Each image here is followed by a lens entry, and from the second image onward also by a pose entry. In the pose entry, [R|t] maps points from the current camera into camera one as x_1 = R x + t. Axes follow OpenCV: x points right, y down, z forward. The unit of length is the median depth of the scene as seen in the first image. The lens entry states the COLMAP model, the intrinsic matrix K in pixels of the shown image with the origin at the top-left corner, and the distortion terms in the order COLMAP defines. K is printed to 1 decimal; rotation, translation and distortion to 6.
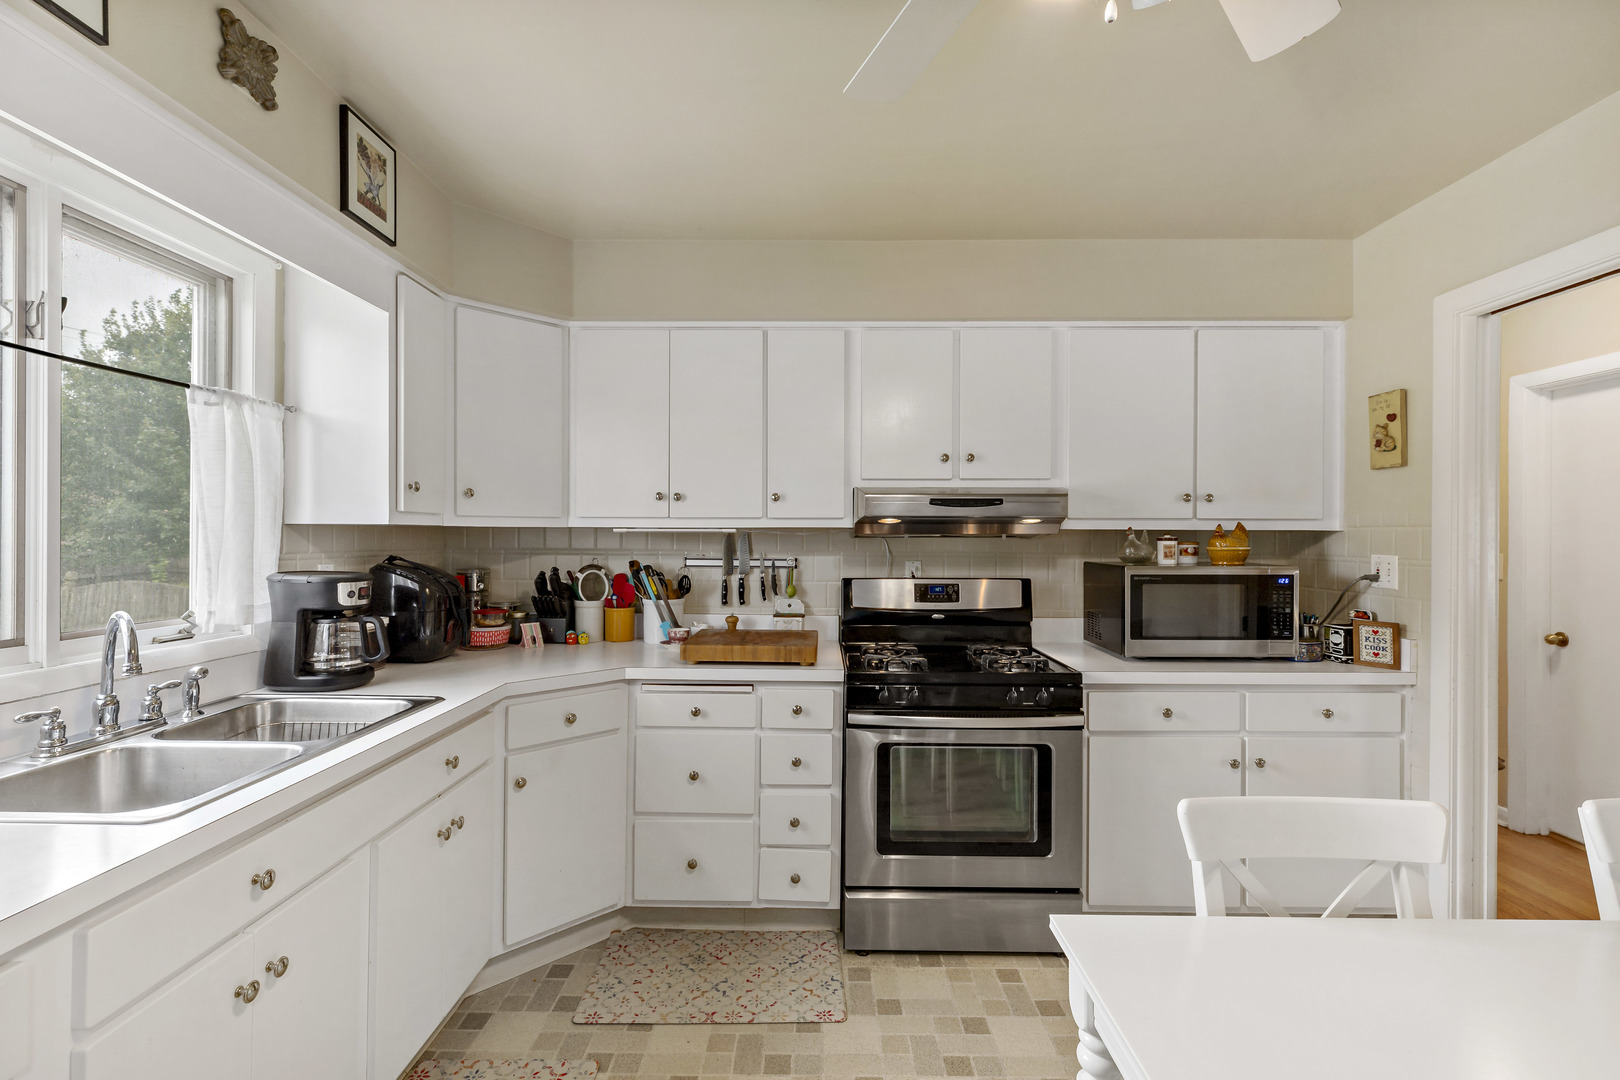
lens RADIAL K [[730.0, 0, 810.0], [0, 730.0, 540.0], [0, 0, 1]] dist [0.007134, -0.000361]
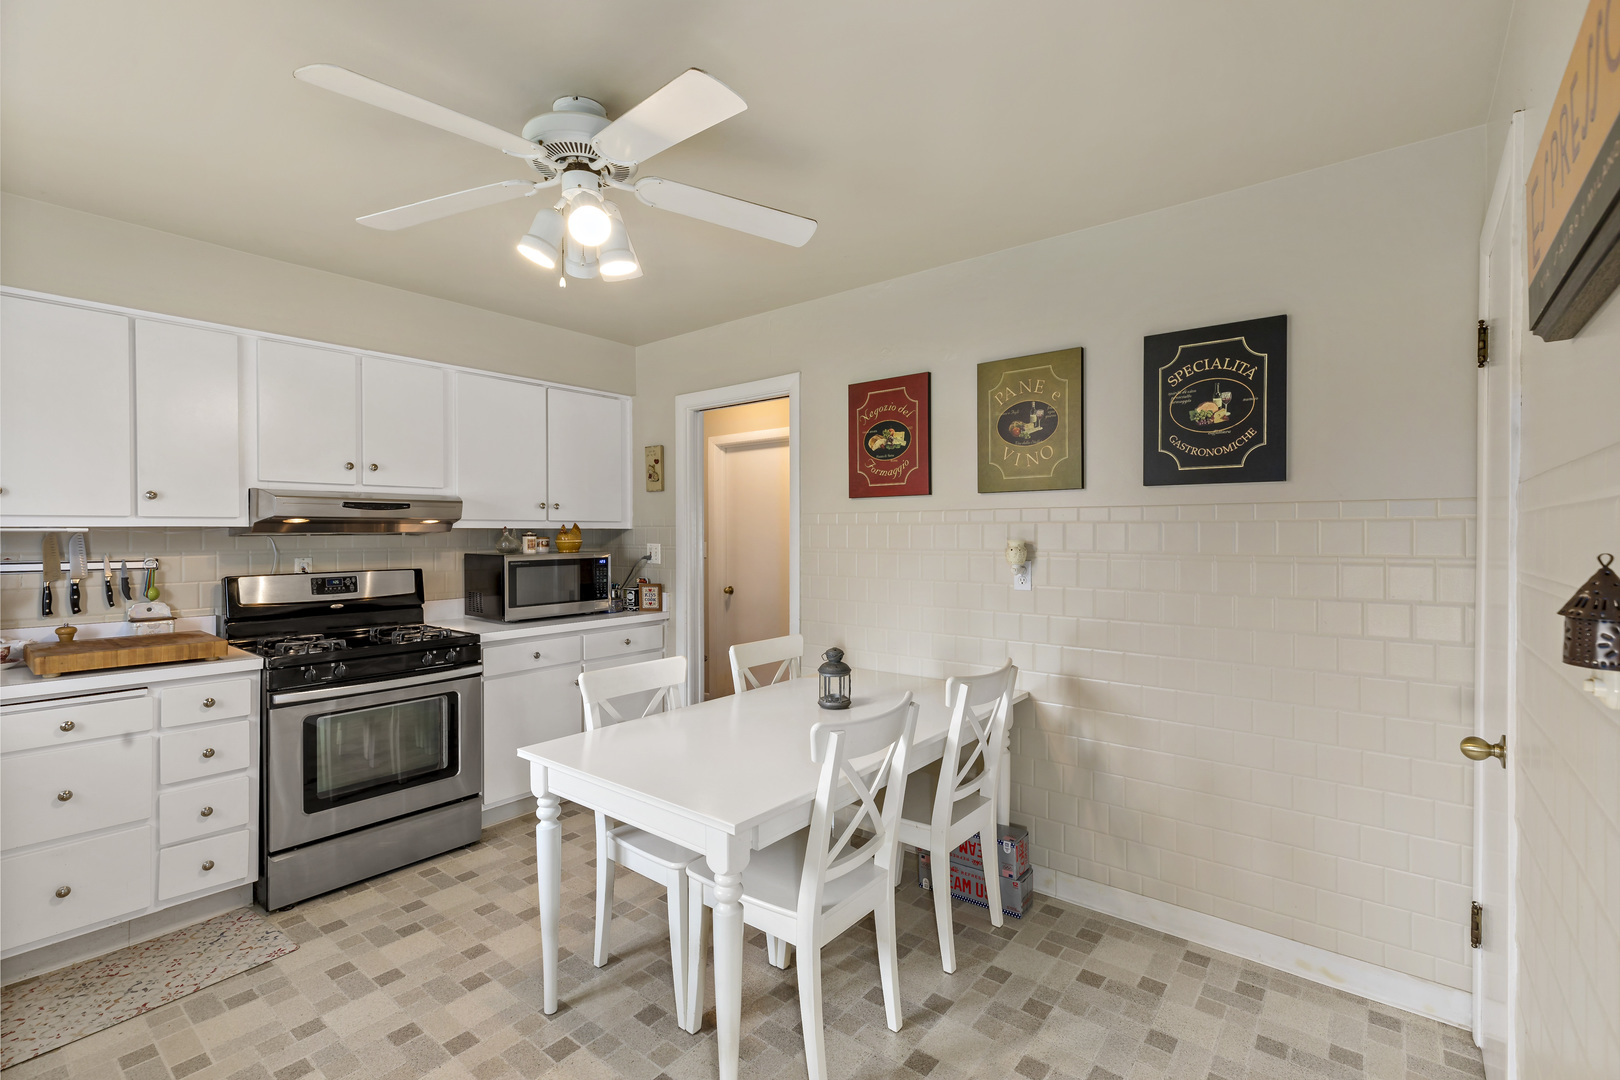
lens RADIAL K [[730.0, 0, 810.0], [0, 730.0, 540.0], [0, 0, 1]] dist [0.007134, -0.000361]
pose [[0.625675, -0.014230, 0.779954, -0.274331], [0.009228, 0.999899, 0.010840, -0.002160], [-0.780029, 0.000415, 0.625743, -0.299795]]
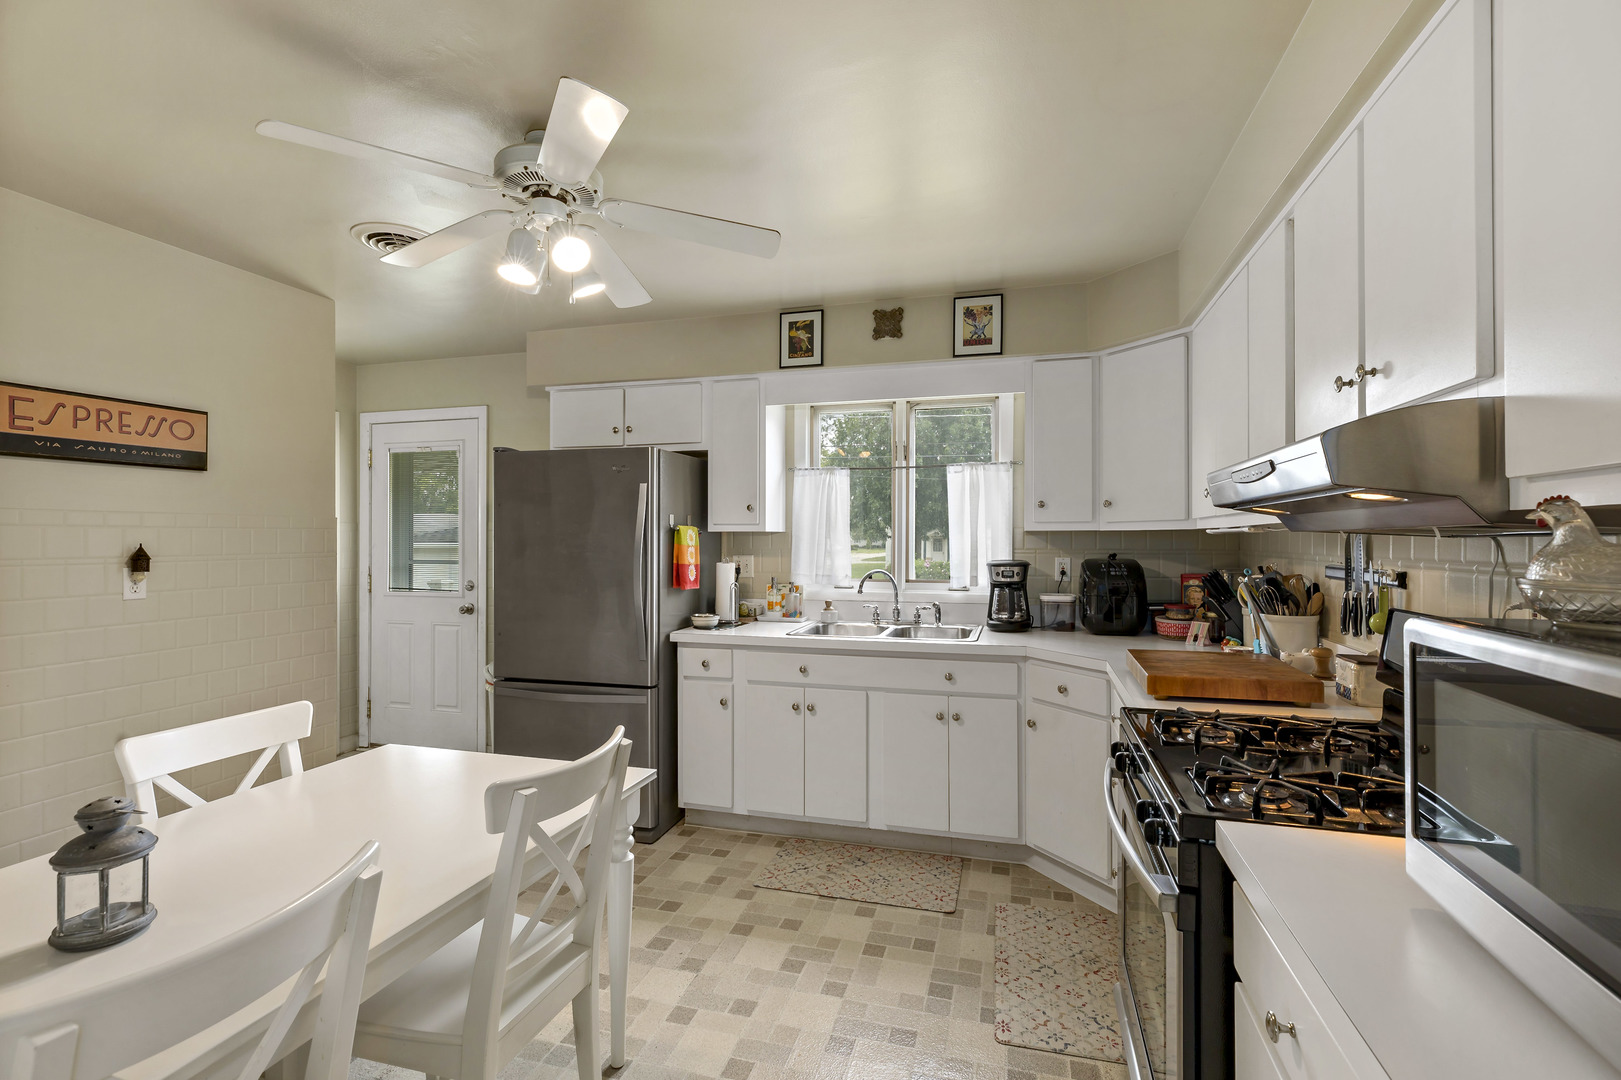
lens RADIAL K [[730.4, 0, 810.5], [0, 730.4, 540.0], [0, 0, 1]] dist [0.007134, -0.000361]
pose [[-0.280401, -0.006143, -0.959863, 0.837661], [-0.004405, 0.999977, -0.005113, 0.006002], [0.959873, 0.002794, -0.280422, 0.831677]]
